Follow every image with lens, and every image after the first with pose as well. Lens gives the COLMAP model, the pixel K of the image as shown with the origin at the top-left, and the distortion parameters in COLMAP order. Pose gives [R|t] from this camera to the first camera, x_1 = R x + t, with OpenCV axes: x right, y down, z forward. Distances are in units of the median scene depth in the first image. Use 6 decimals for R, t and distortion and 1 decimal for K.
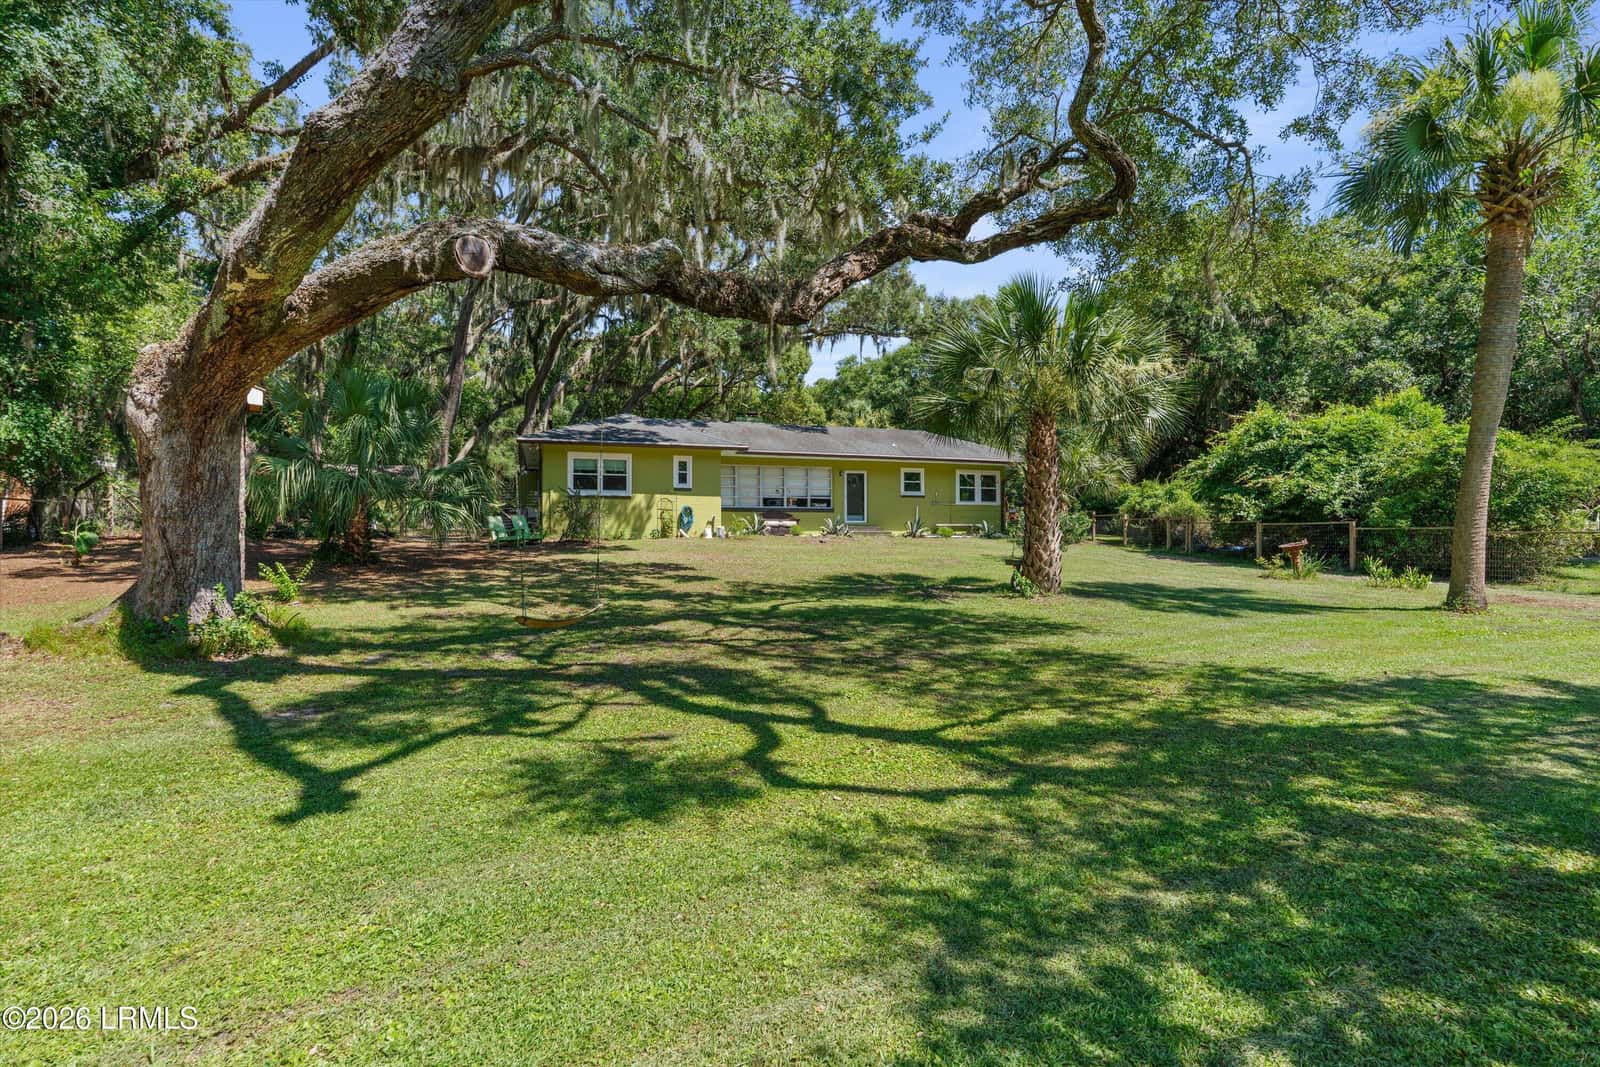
lens RADIAL K [[880.4, 0, 800.0], [0, 880.4, 533.5], [0, 0, 1]] dist [0.001654, 0.000198]
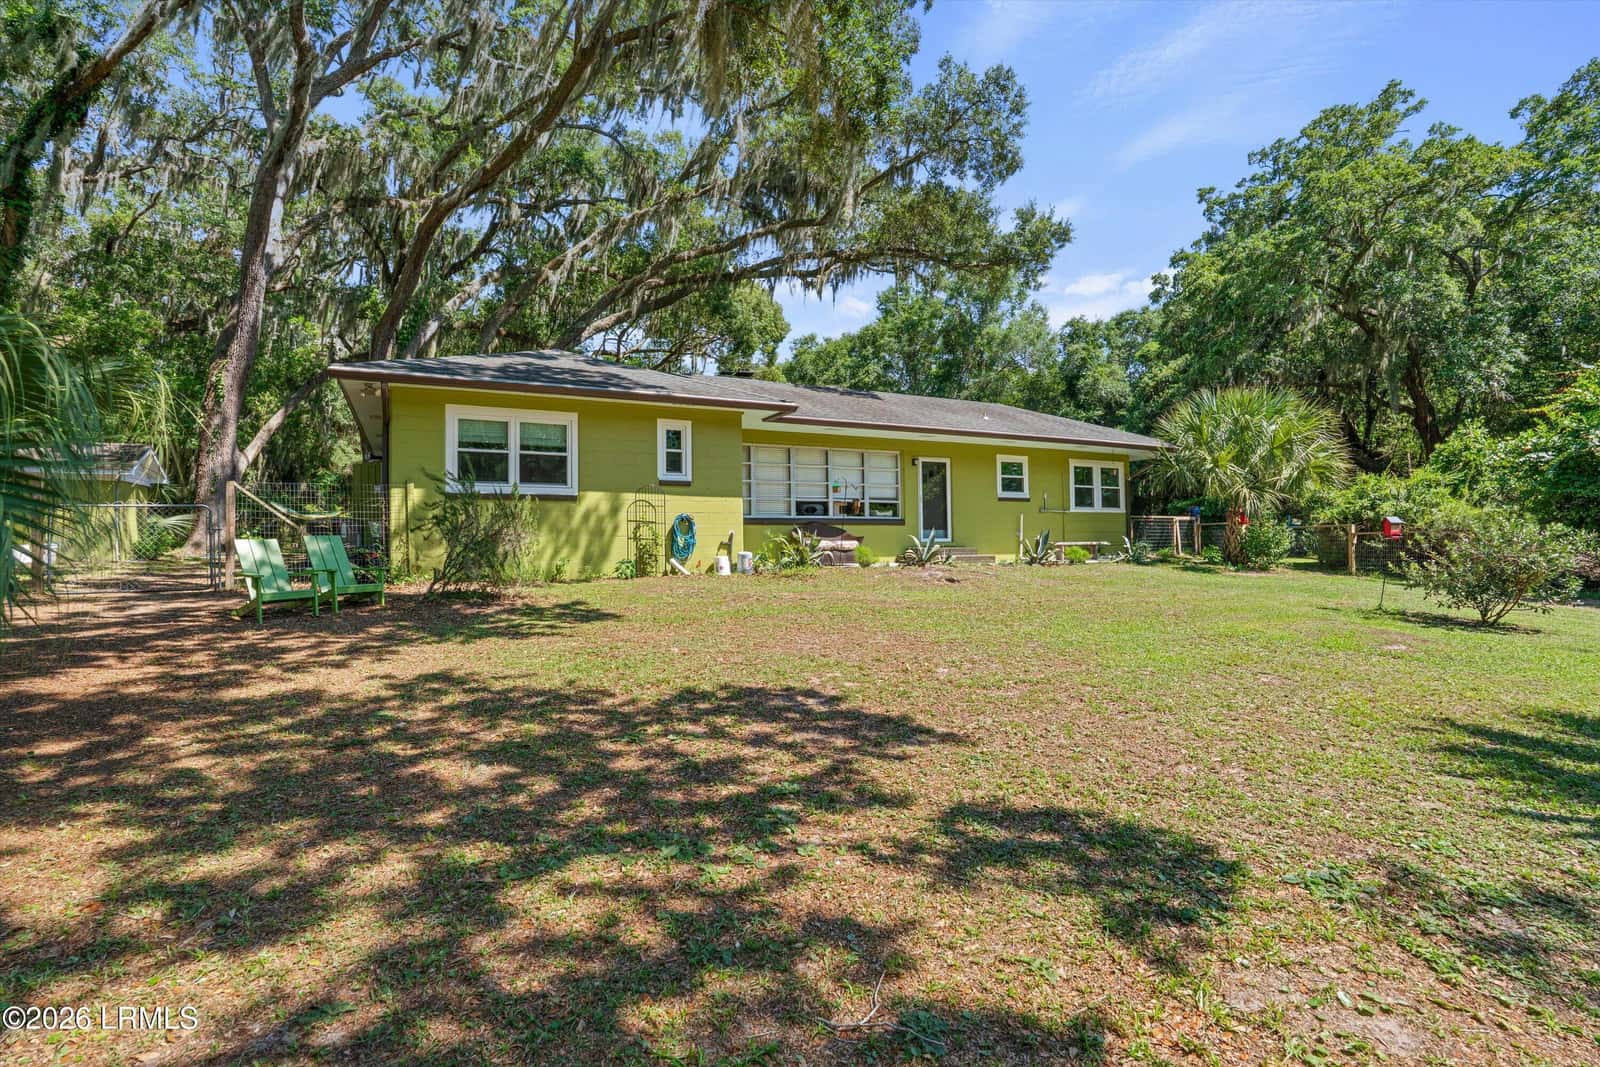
lens RADIAL K [[825.4, 0, 800.0], [0, 825.4, 533.5], [0, 0, 1]] dist [0.005565, 0.000430]
pose [[0.988496, -0.007648, 0.151052, -0.125113], [0.010061, 0.999834, -0.015214, -0.010745], [-0.150911, 0.016559, 0.988409, 0.465200]]
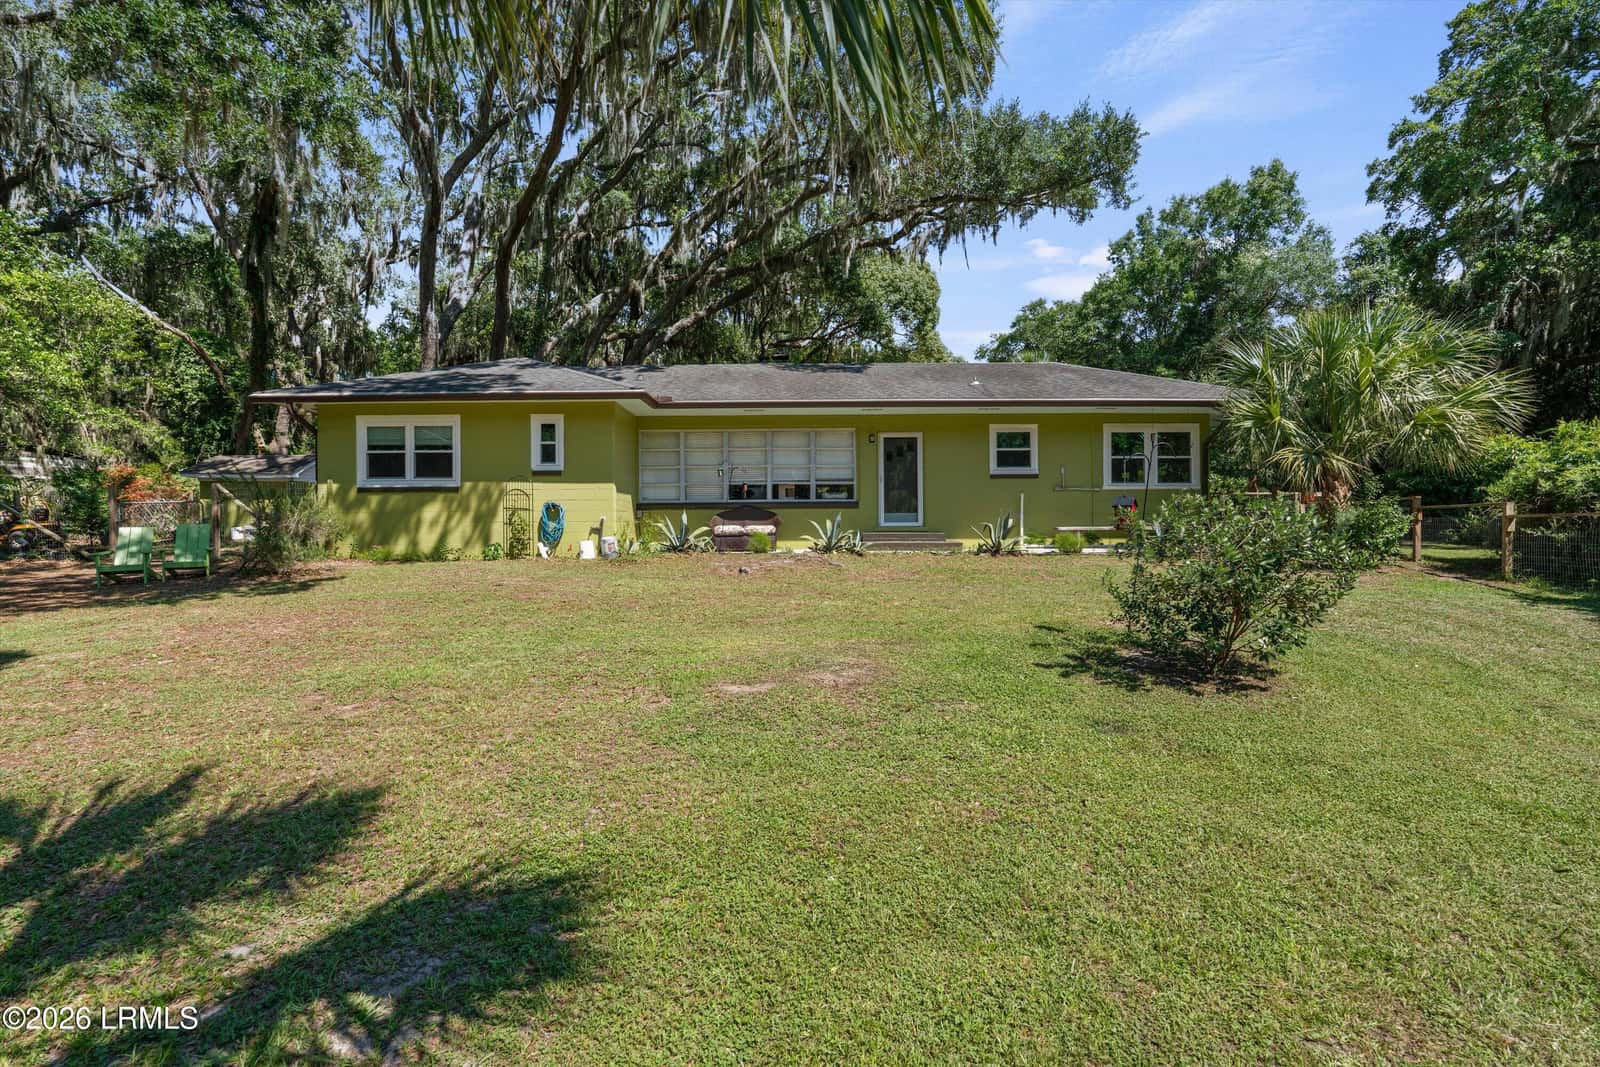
lens RADIAL K [[777.6, 0, 800.0], [0, 777.6, 533.5], [0, 0, 1]] dist [0.002480, 0.000528]
pose [[0.940016, -0.002802, -0.341119, 0.180829], [0.007616, 0.999889, 0.012773, -0.014951], [0.341045, -0.014604, 0.939934, 0.541555]]
